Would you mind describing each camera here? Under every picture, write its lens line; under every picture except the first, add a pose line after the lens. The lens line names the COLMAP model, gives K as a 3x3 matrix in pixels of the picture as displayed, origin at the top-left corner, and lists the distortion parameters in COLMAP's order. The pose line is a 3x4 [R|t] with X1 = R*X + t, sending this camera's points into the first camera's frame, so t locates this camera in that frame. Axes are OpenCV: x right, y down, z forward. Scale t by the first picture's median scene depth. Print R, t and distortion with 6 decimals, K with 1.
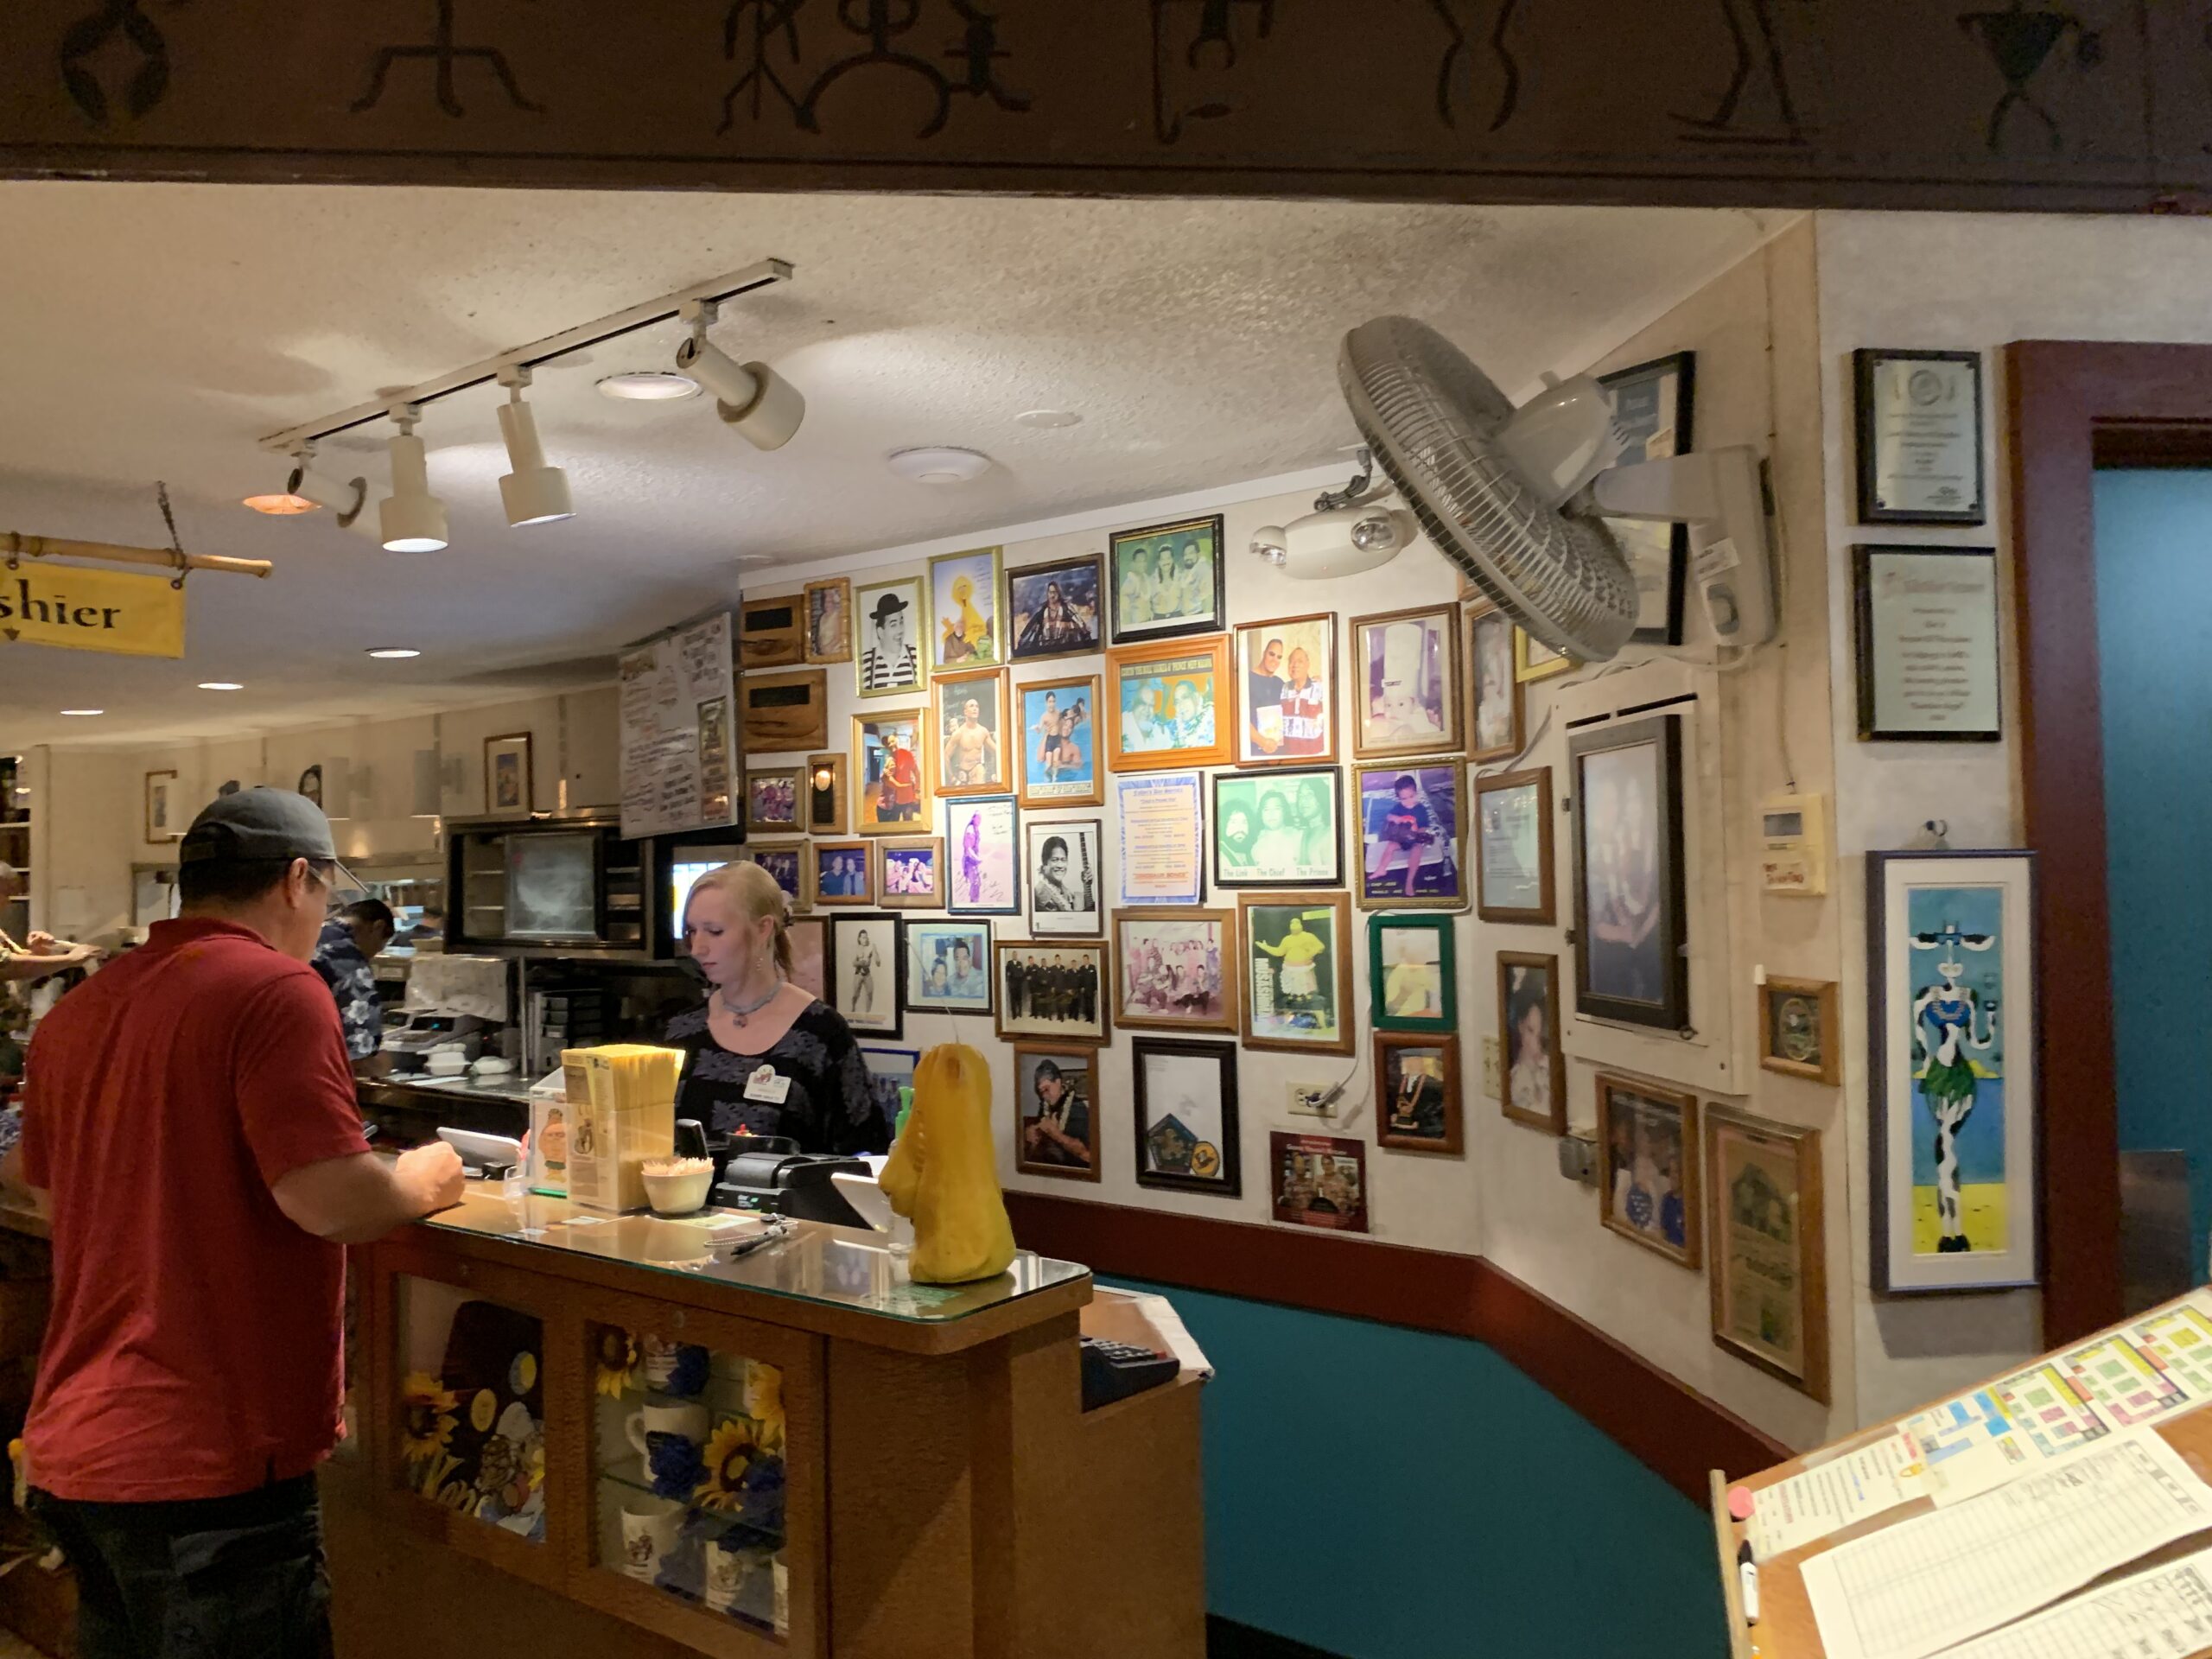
lens RADIAL K [[1700.1, 0, 1099.1], [0, 1700.1, 828.5], [0, 0, 1]] dist [0.023708, -0.036363]
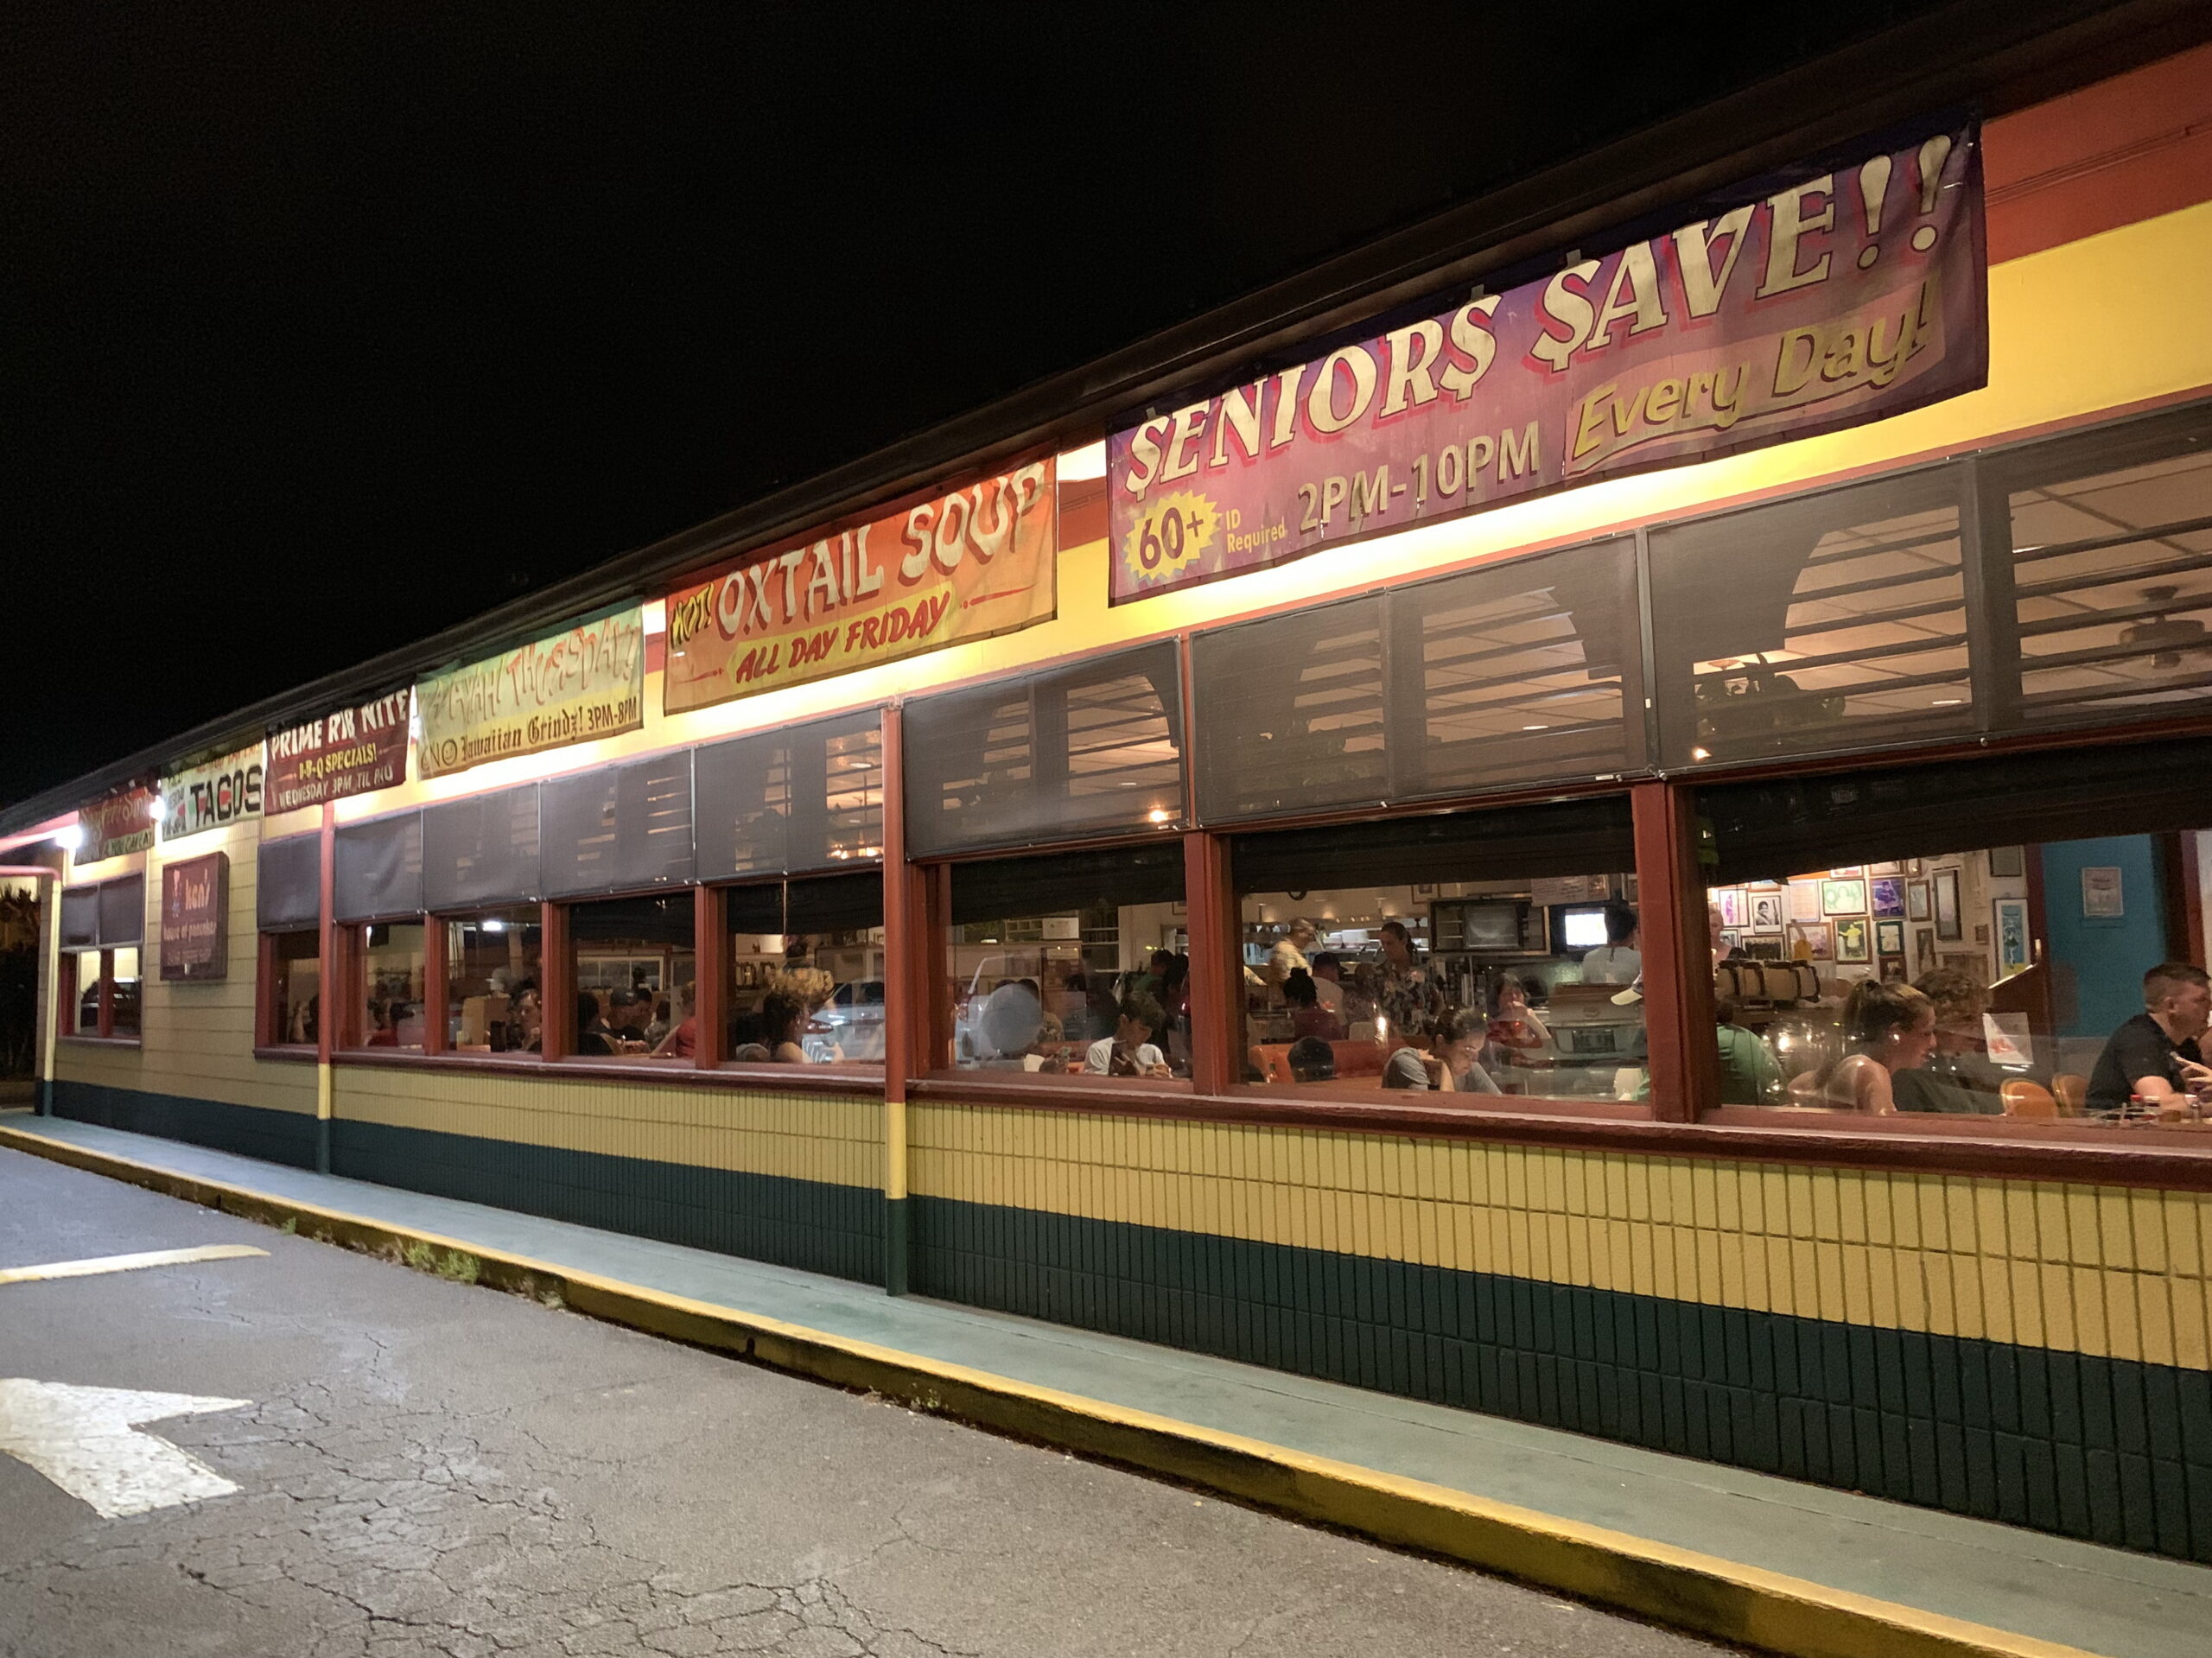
lens RADIAL K [[1700.0, 0, 1117.2], [0, 1700.0, 822.9], [0, 0, 1]] dist [0.023708, -0.036363]
pose [[0.978274, -0.020225, -0.206326, -0.758468], [0.008904, 0.998411, -0.055651, 0.034784], [0.207123, 0.052605, 0.976900, -3.267422]]
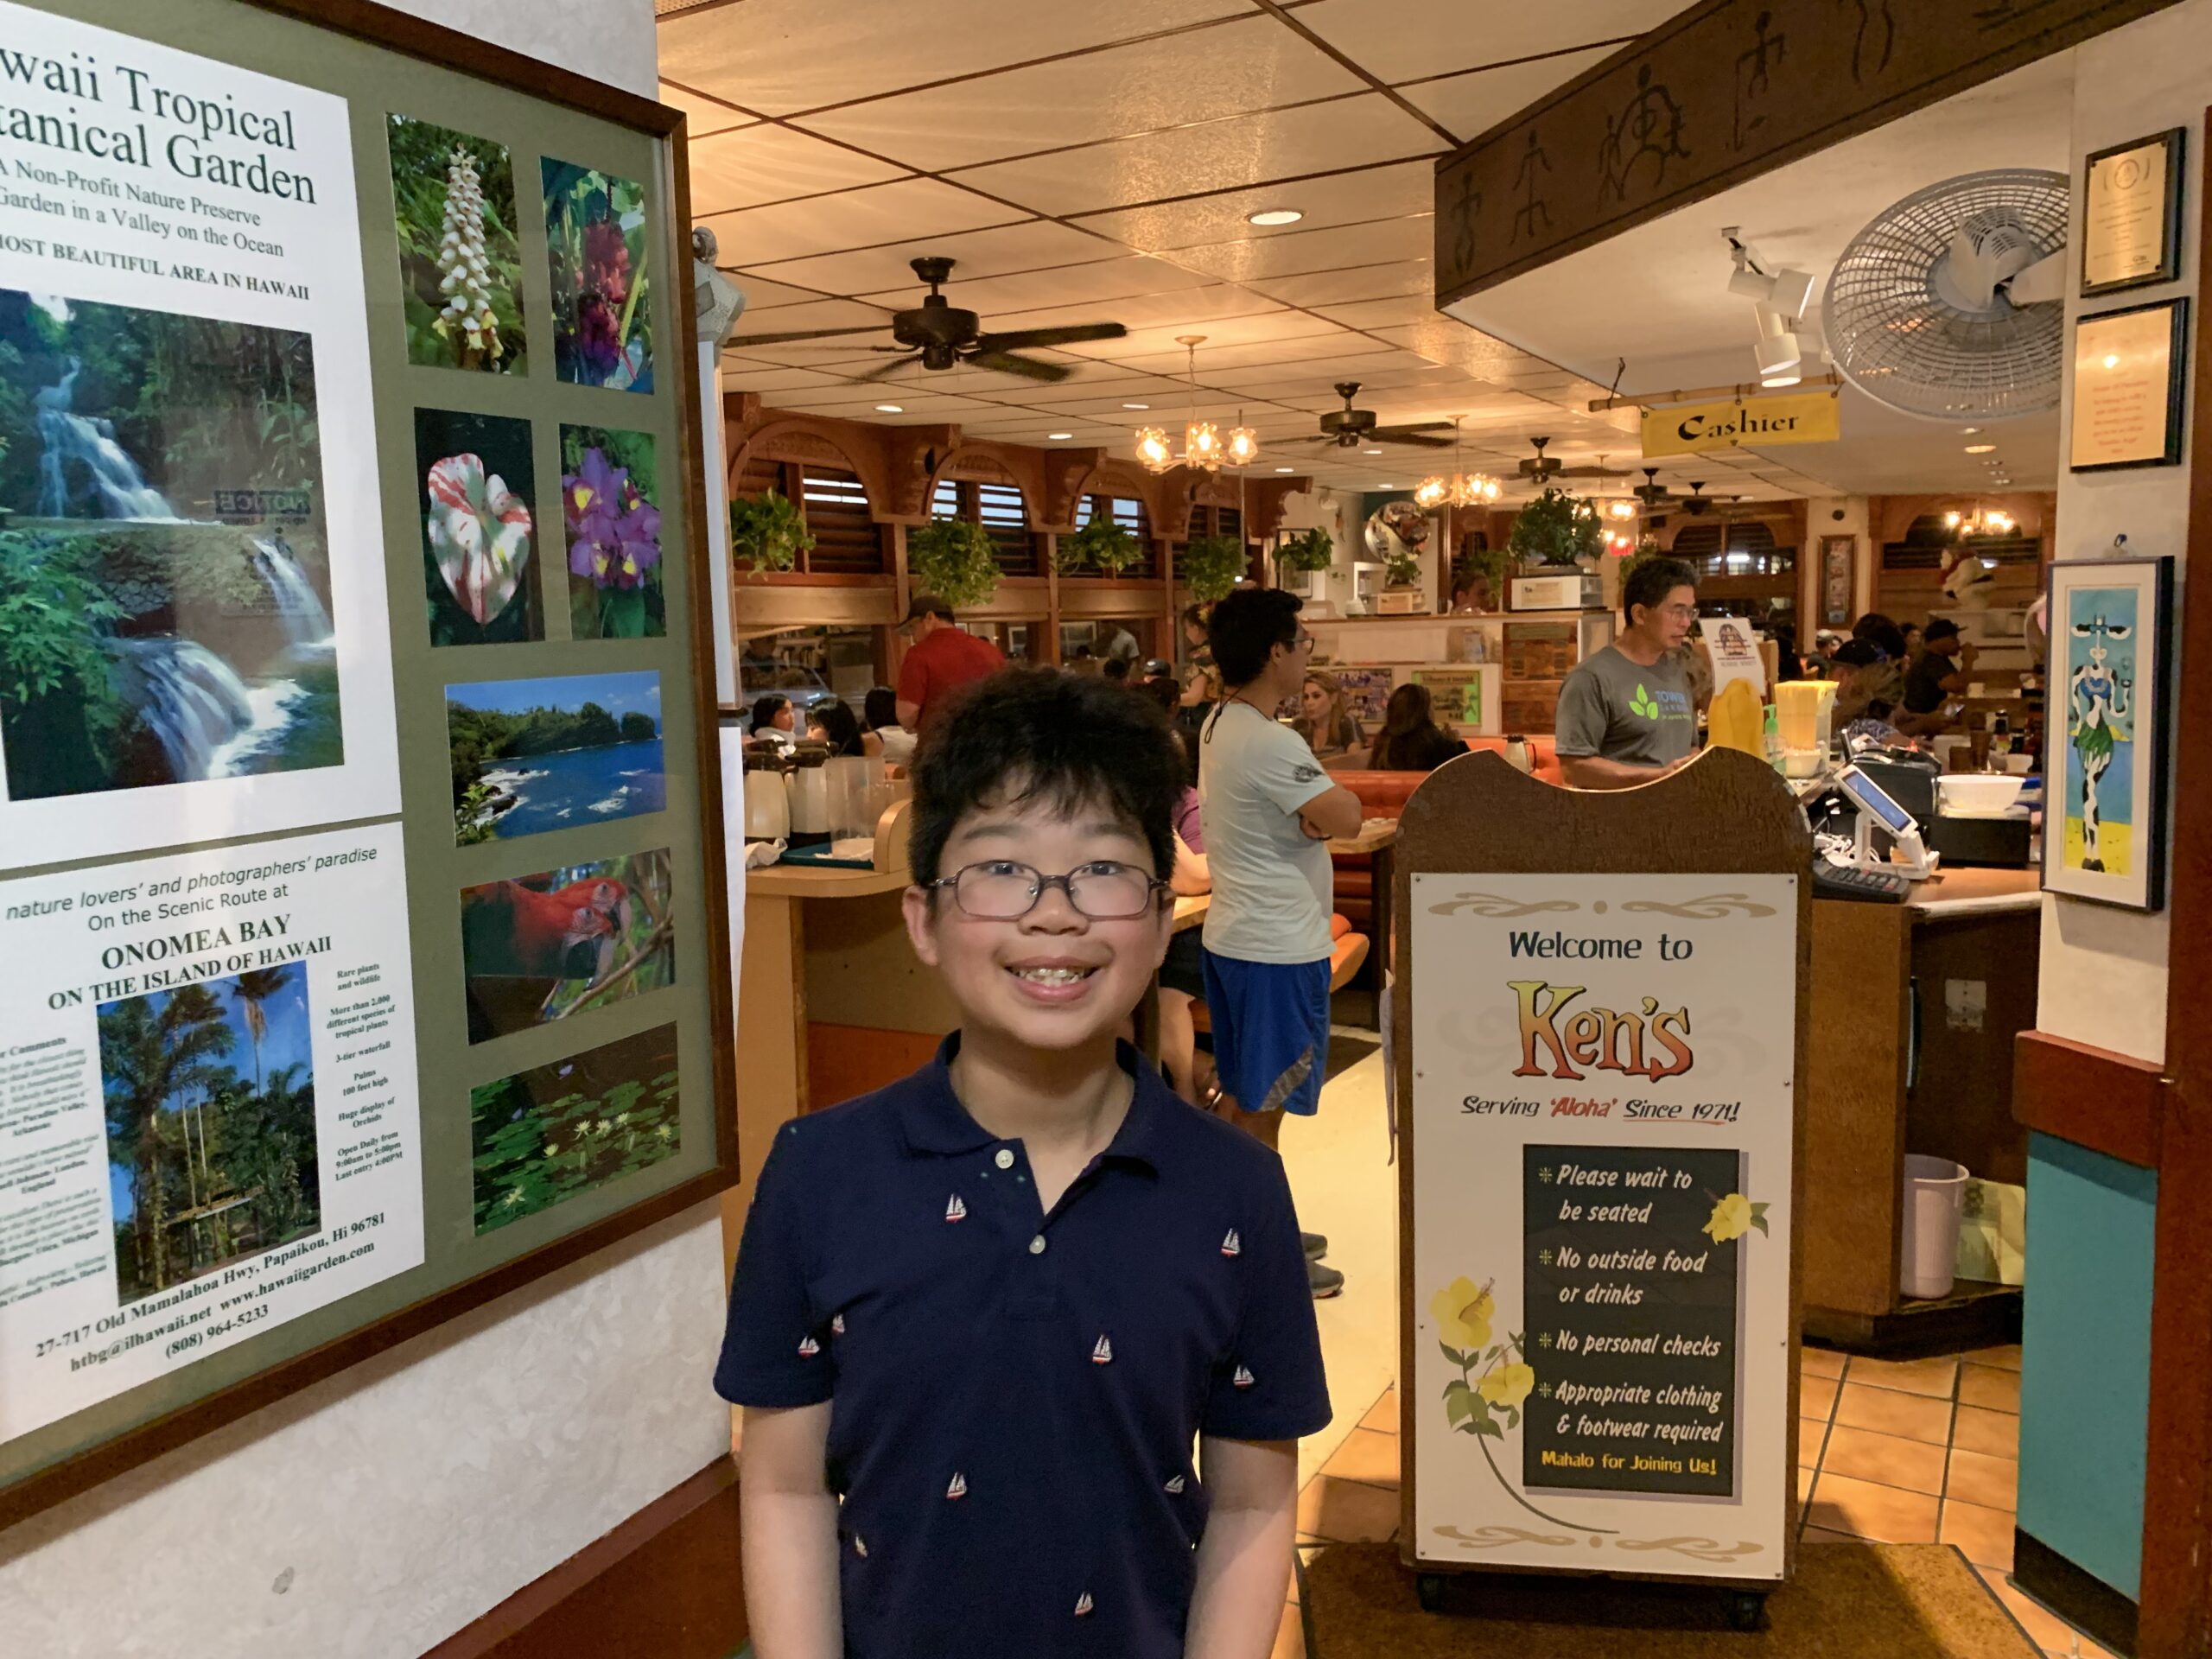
lens RADIAL K [[1700.1, 0, 1113.4], [0, 1700.1, 820.6], [0, 0, 1]] dist [0.023708, -0.036363]
pose [[0.162591, 0.132876, -0.977705, 1.176980], [0.049470, 0.988547, 0.142577, -0.008715], [0.985453, -0.071549, 0.154155, 0.048117]]
